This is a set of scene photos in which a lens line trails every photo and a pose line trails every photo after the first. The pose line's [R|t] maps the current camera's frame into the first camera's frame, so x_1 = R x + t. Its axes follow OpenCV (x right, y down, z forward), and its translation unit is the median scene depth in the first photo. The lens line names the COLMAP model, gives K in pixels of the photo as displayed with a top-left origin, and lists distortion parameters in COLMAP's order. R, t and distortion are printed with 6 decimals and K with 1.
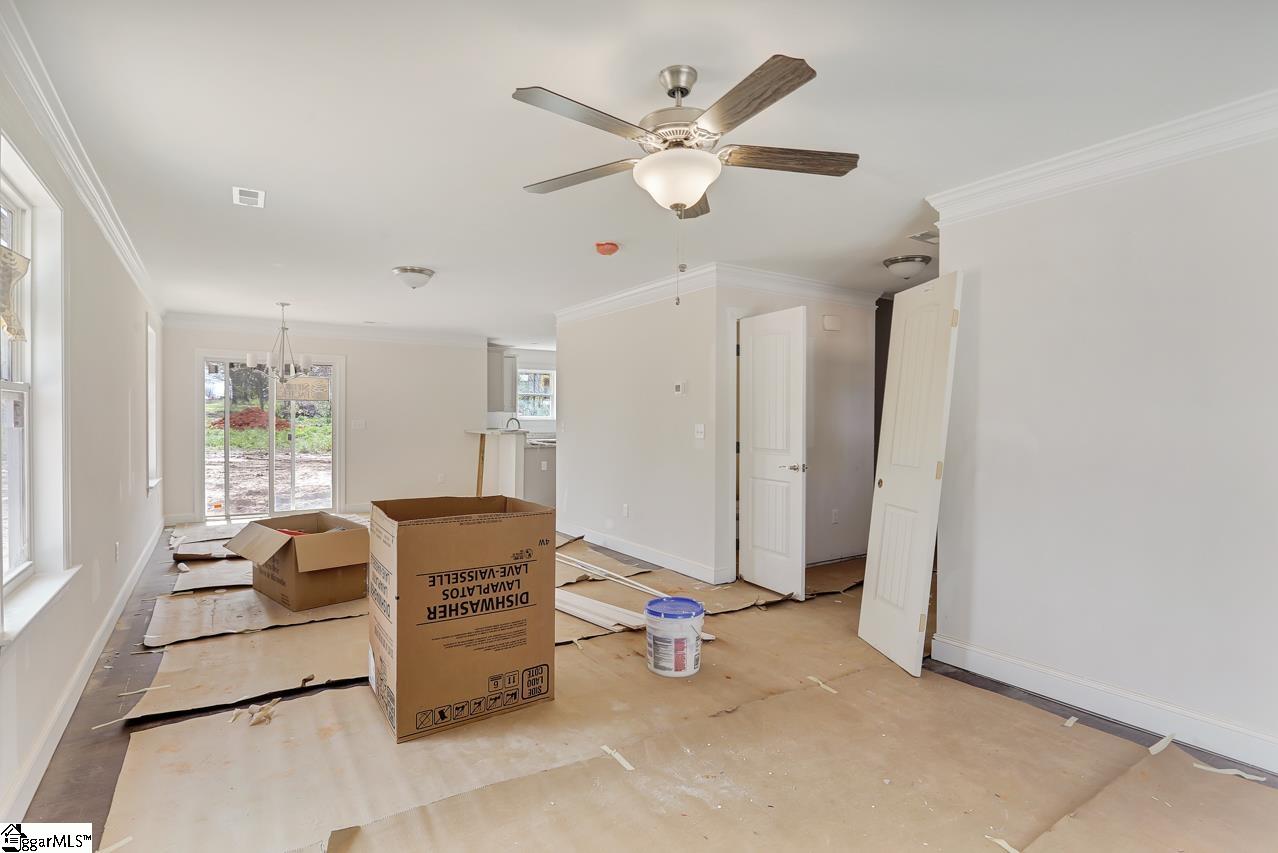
lens RADIAL K [[628.7, 0, 639.0], [0, 628.7, 426.5], [0, 0, 1]] dist [-0.003027, -0.000161]
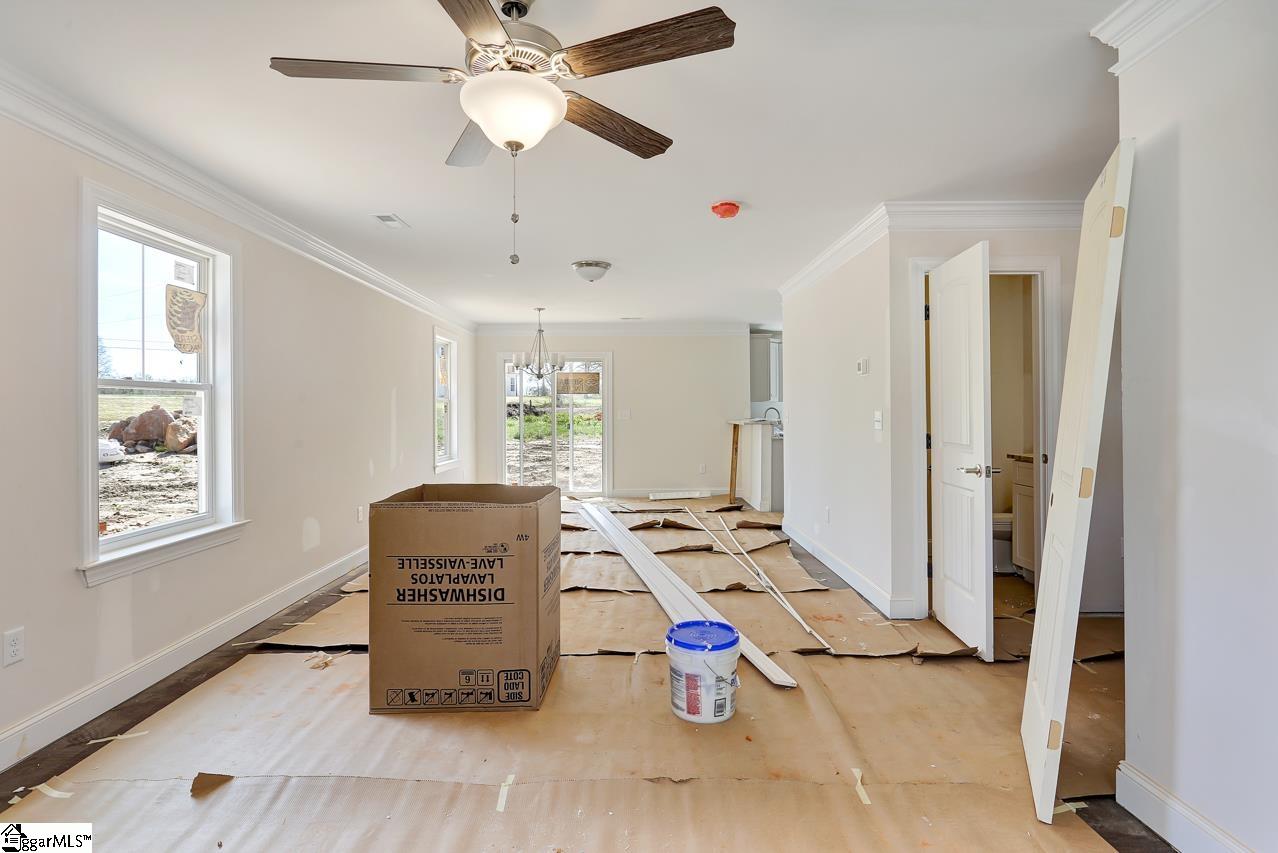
lens RADIAL K [[640.9, 0, 634.6], [0, 640.9, 410.2], [0, 0, 1]] dist [-0.001716, 0.000590]
pose [[0.837196, -0.010029, -0.546812, 0.520598], [0.003537, 0.999910, -0.012923, 0.008888], [0.546892, 0.008885, 0.837156, 0.302447]]
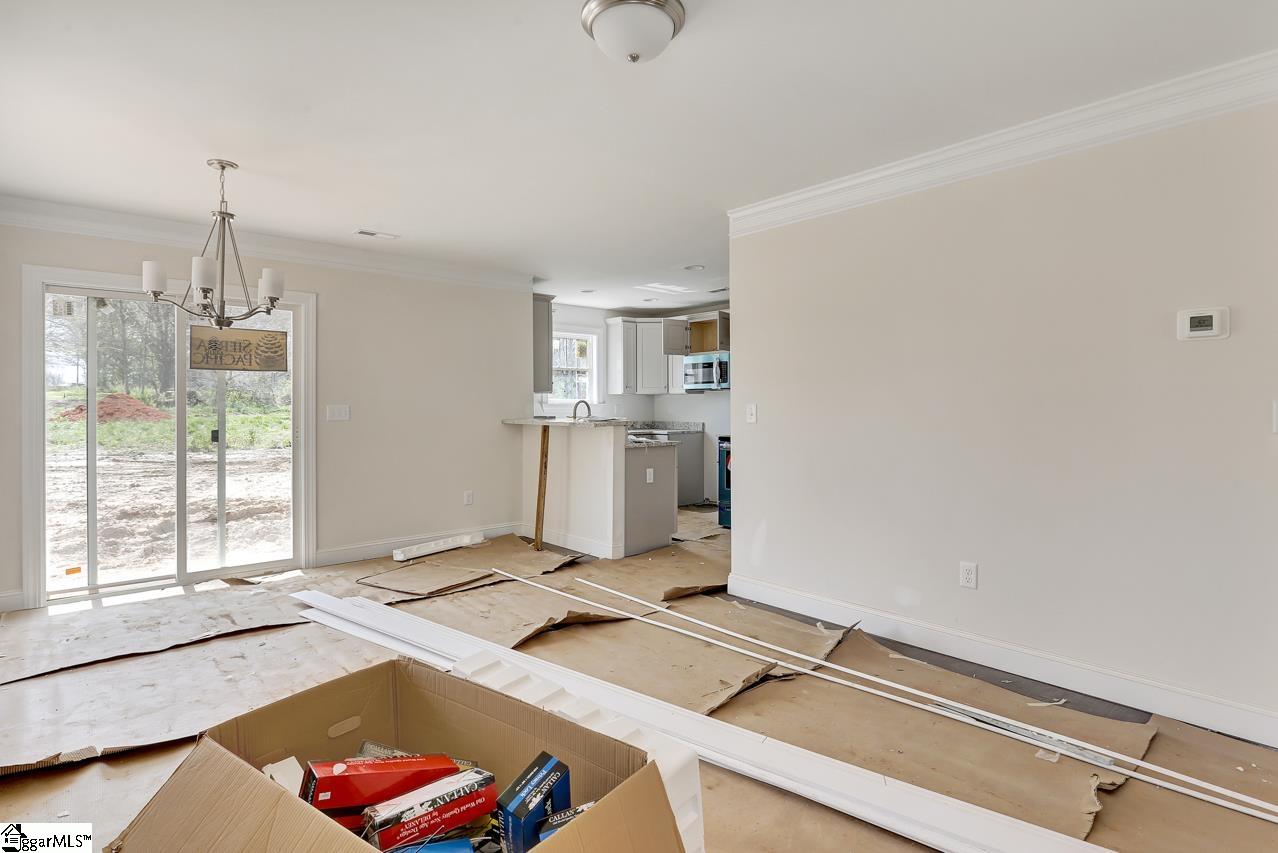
lens RADIAL K [[640.9, 0, 634.6], [0, 640.9, 410.2], [0, 0, 1]] dist [-0.001716, 0.000590]
pose [[0.991059, -0.009346, 0.133095, -0.783374], [0.009916, 0.999944, -0.003621, -0.001056], [-0.133053, 0.004908, 0.991097, 1.154129]]
